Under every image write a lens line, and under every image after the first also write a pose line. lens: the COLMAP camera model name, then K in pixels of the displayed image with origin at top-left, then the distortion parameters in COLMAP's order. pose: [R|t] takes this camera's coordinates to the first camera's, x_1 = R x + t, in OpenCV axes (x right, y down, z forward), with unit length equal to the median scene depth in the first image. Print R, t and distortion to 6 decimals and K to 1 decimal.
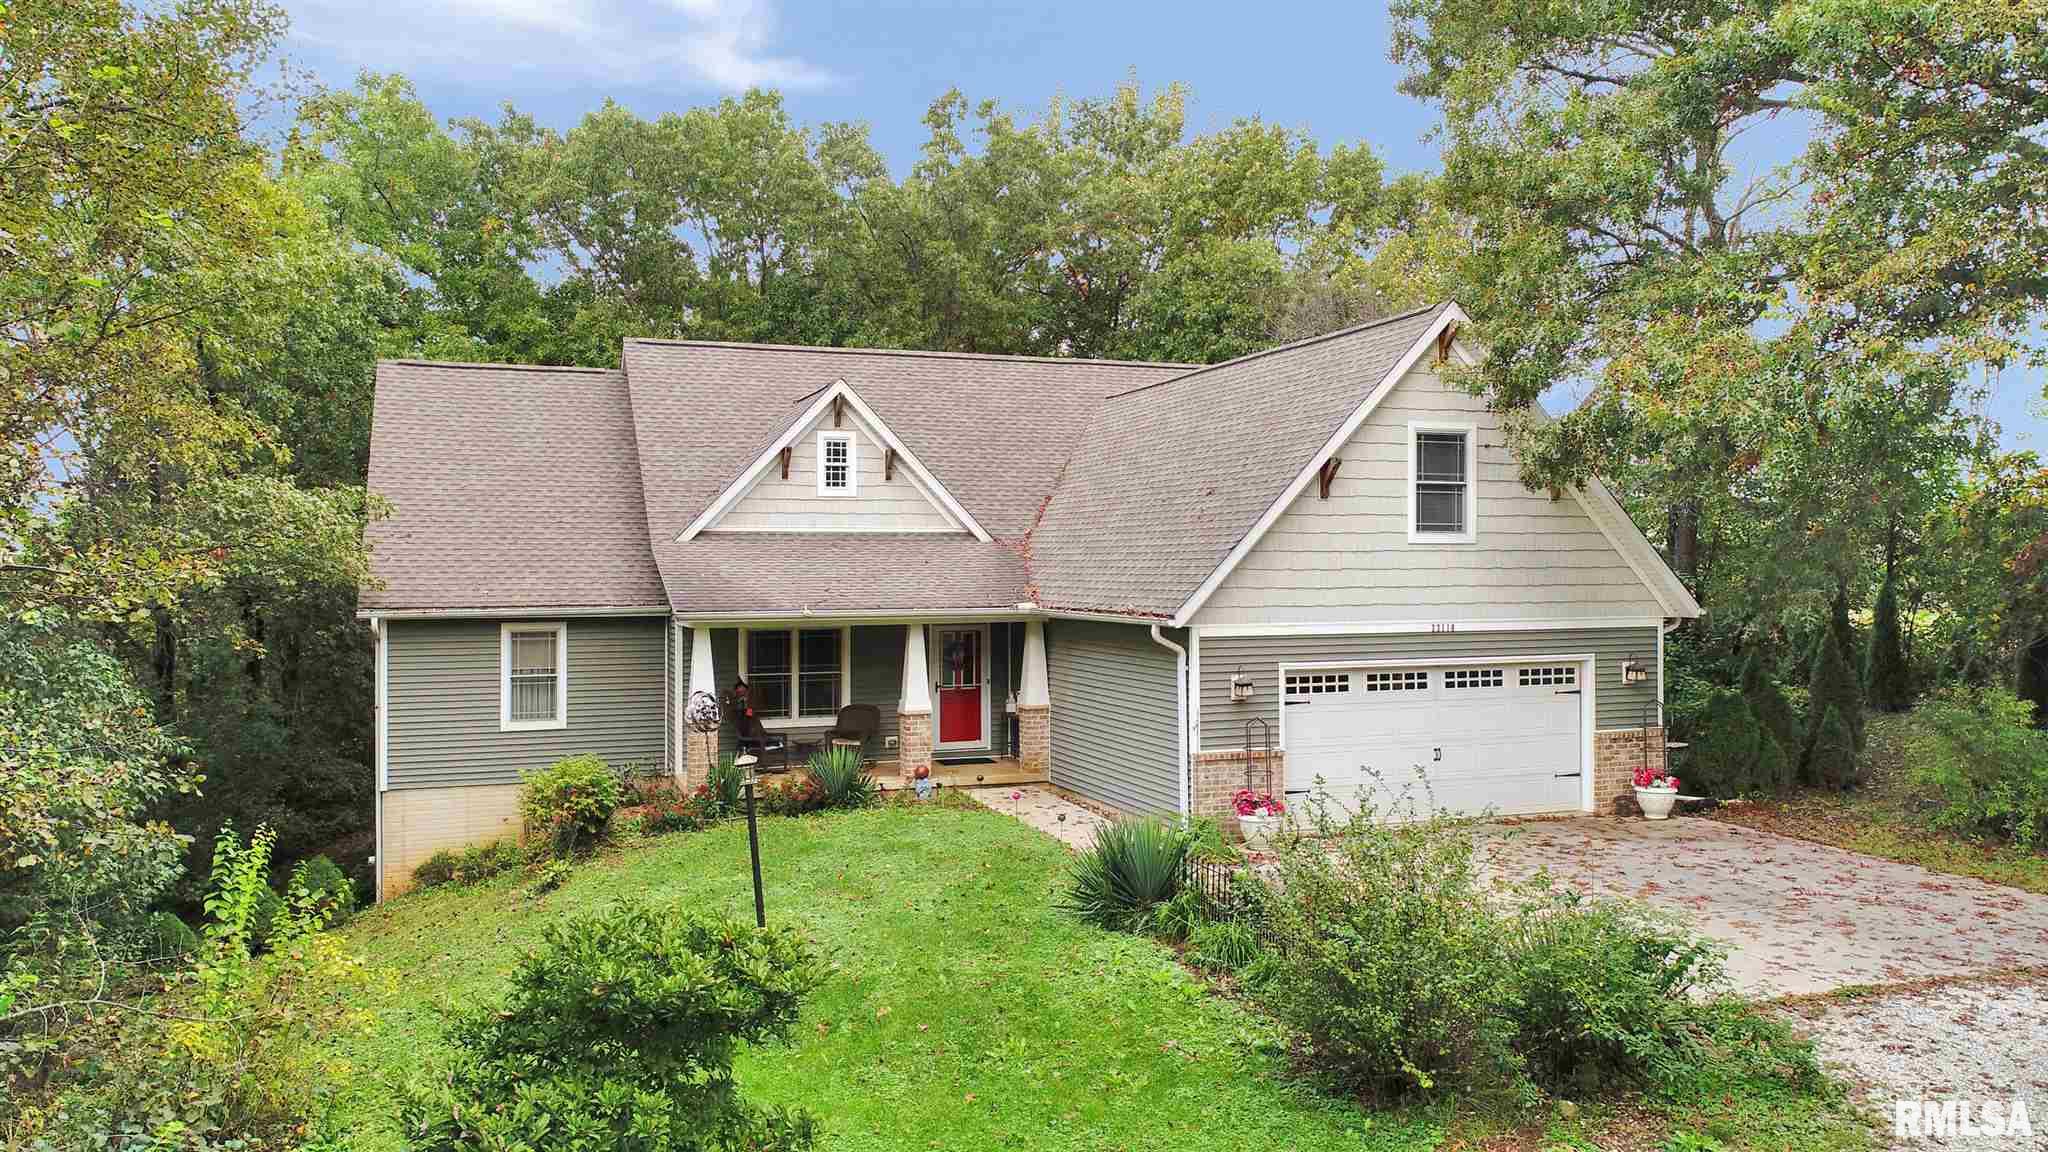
lens RADIAL K [[1439.5, 0, 1026.3], [0, 1439.5, 576.1], [0, 0, 1]] dist [-0.001729, 0.000322]
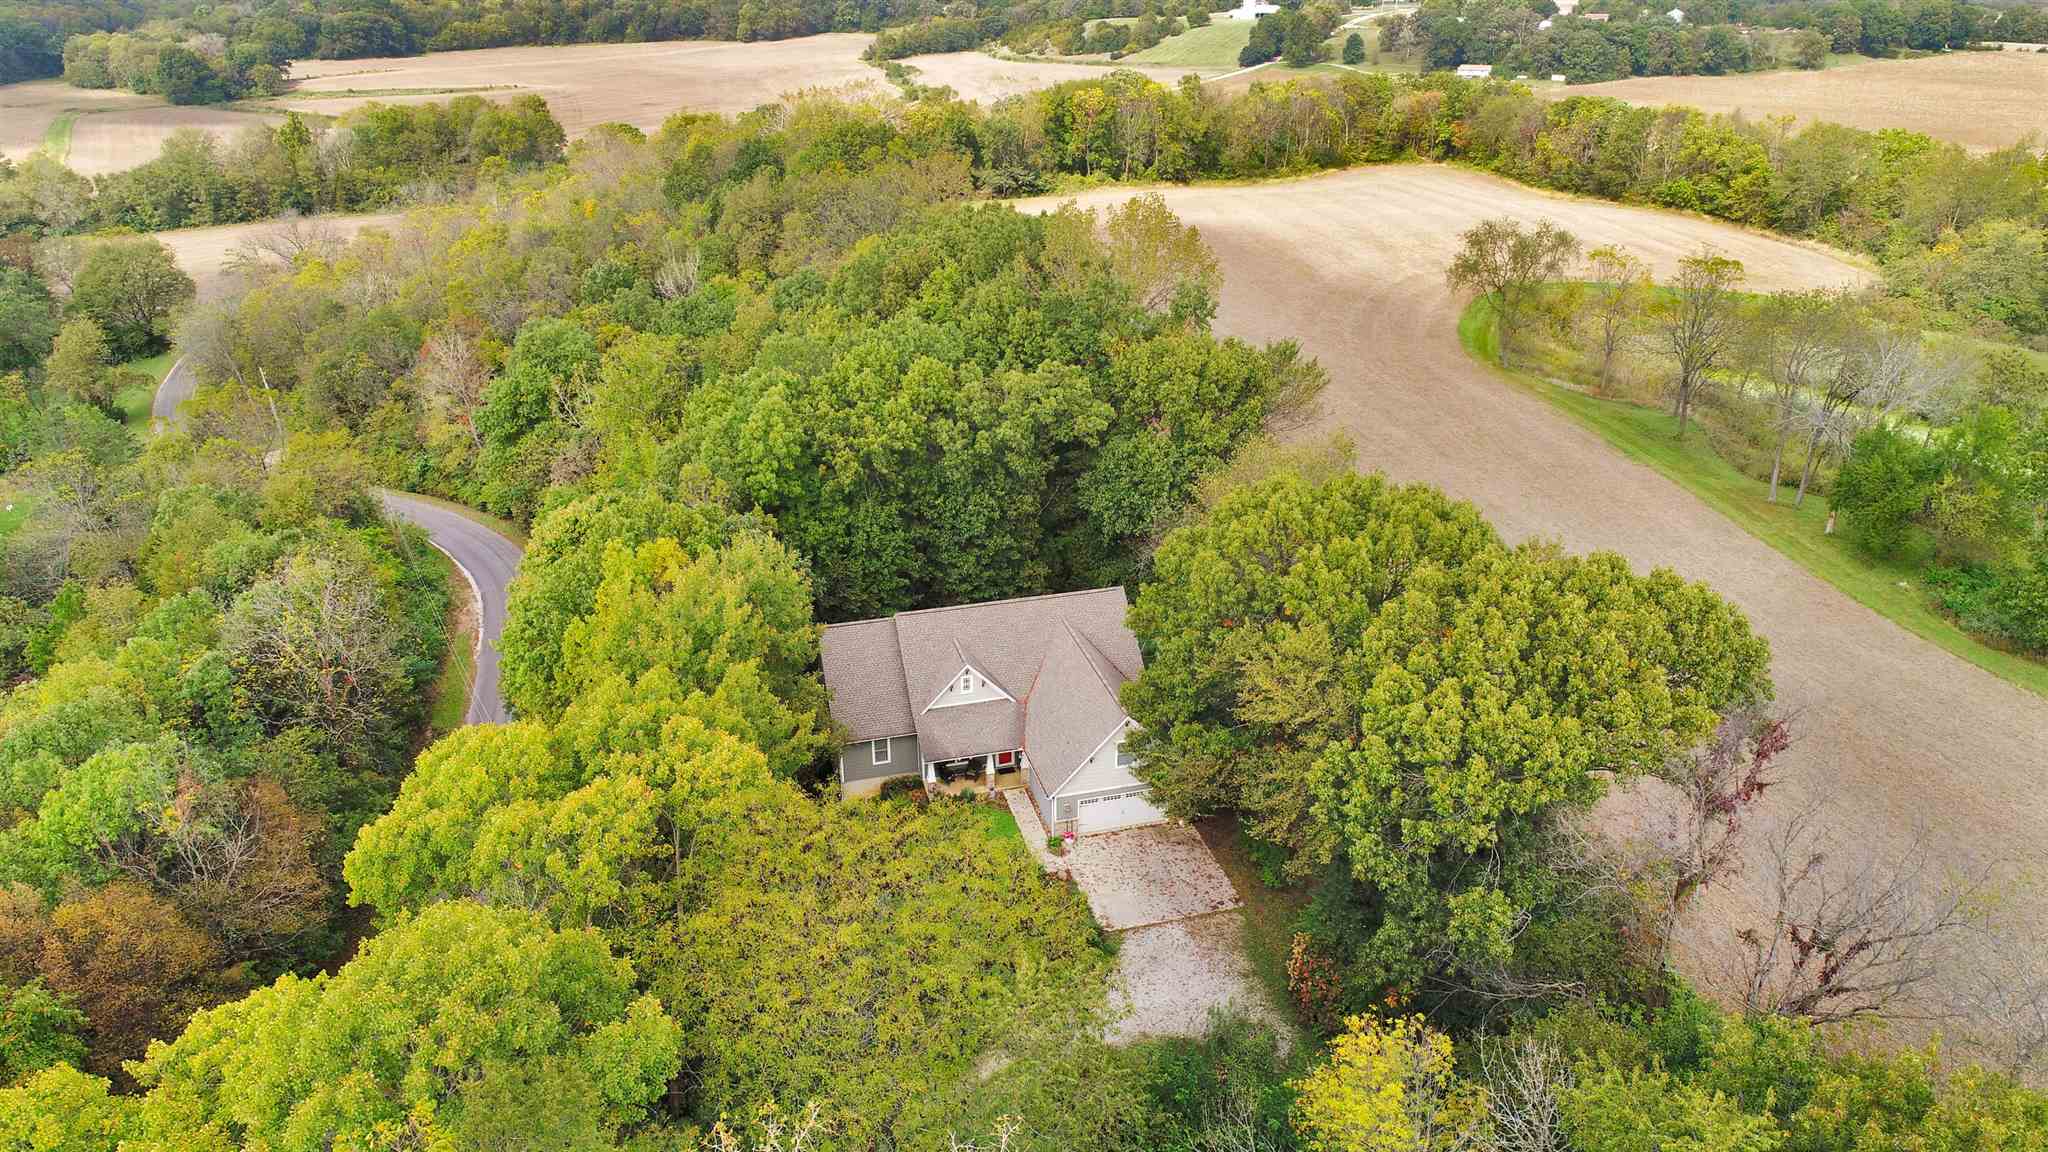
lens RADIAL K [[1374.1, 0, 1025.1], [0, 1374.1, 568.5], [0, 0, 1]] dist [0.006178, -0.000726]
pose [[0.995897, 0.031051, -0.084996, 0.303560], [0.006447, 0.912551, 0.408911, -1.903877], [0.090260, -0.407782, 0.908607, -2.023368]]
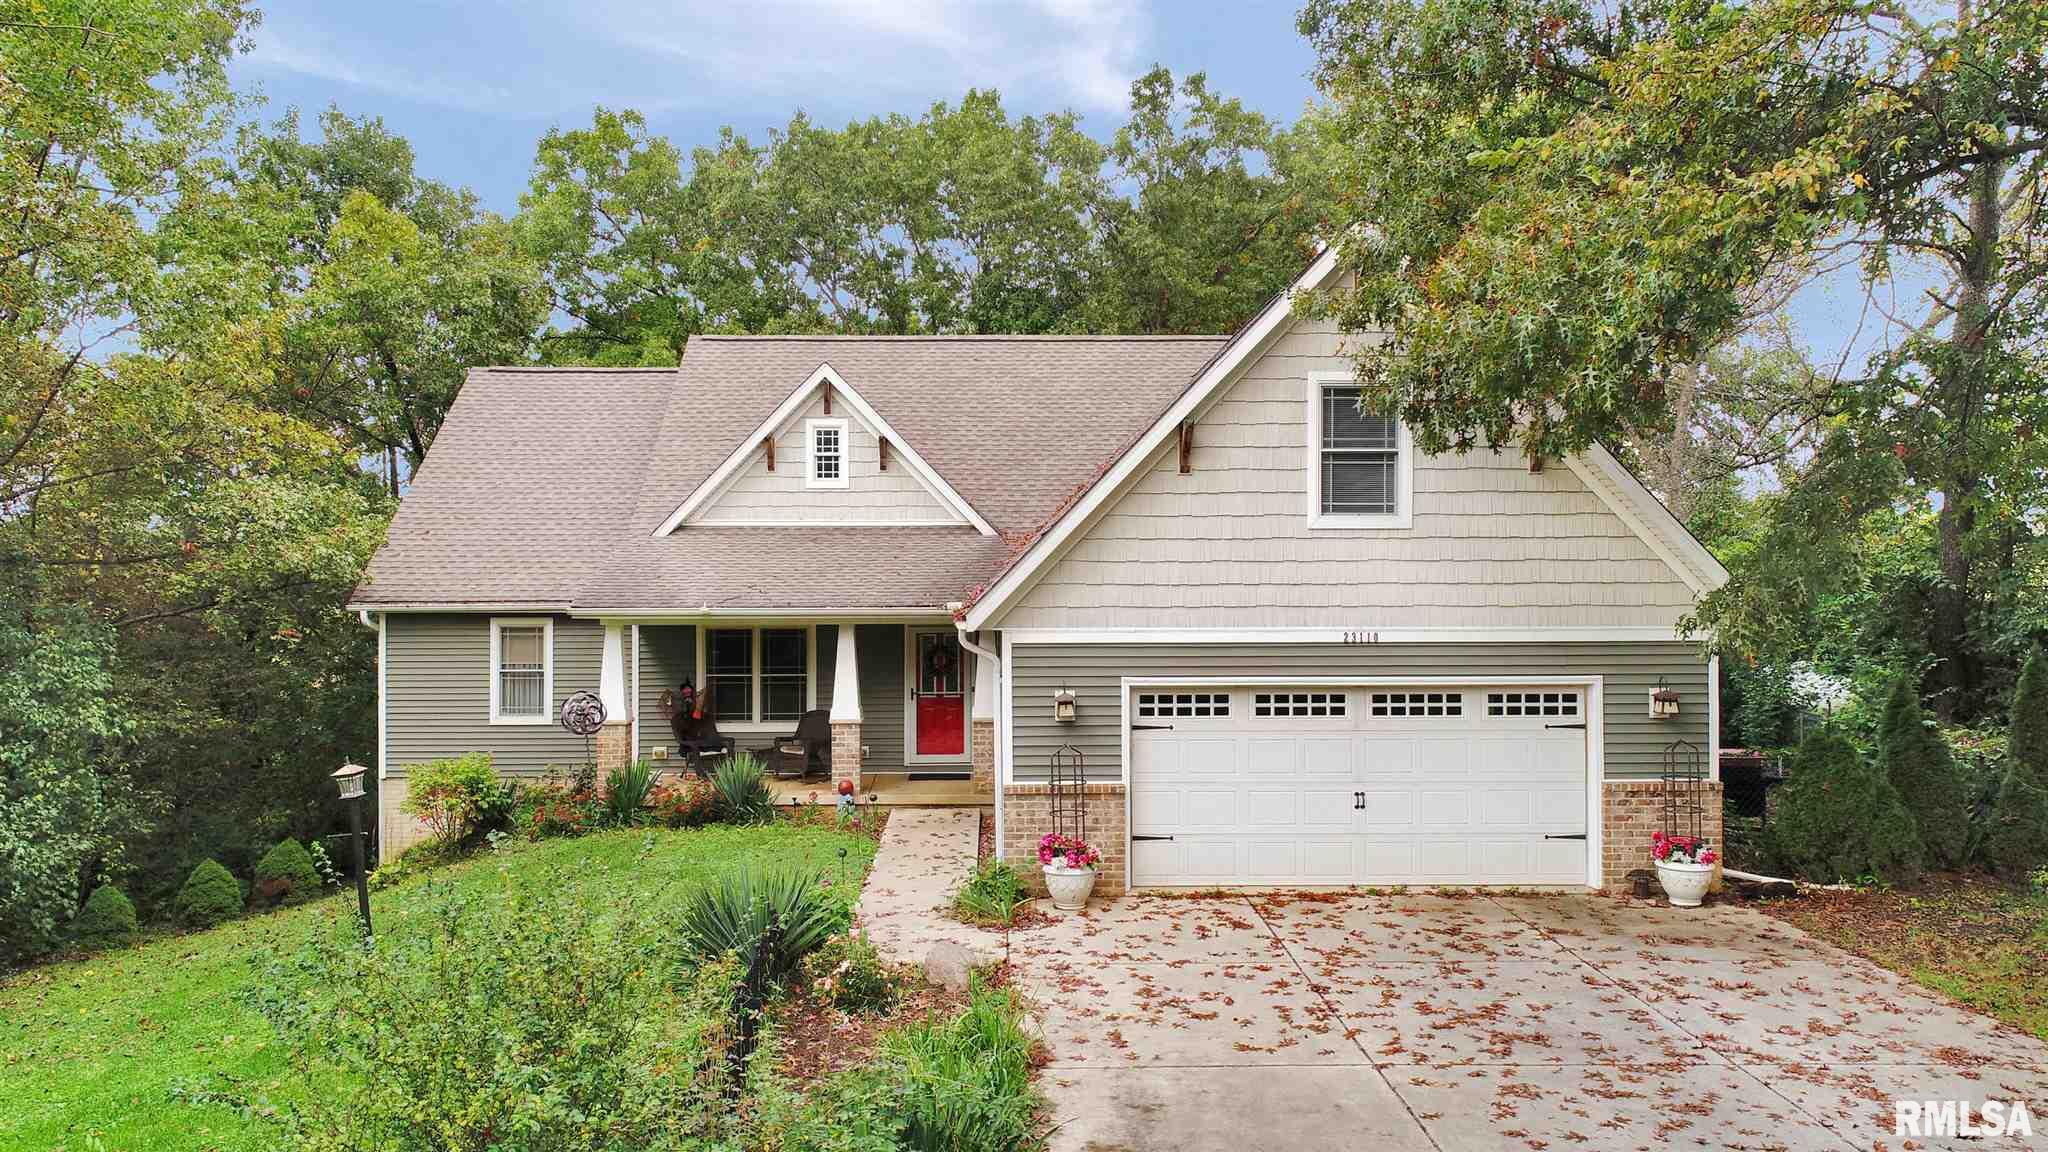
lens RADIAL K [[1374.1, 0, 1020.4], [0, 1374.1, 580.3], [0, 0, 1]] dist [0.006178, -0.000726]
pose [[0.947594, 0.003412, -0.319460, 0.335333], [-0.003741, 0.999993, -0.000417, 0.005919], [0.319456, 0.001590, 0.947600, 0.228832]]
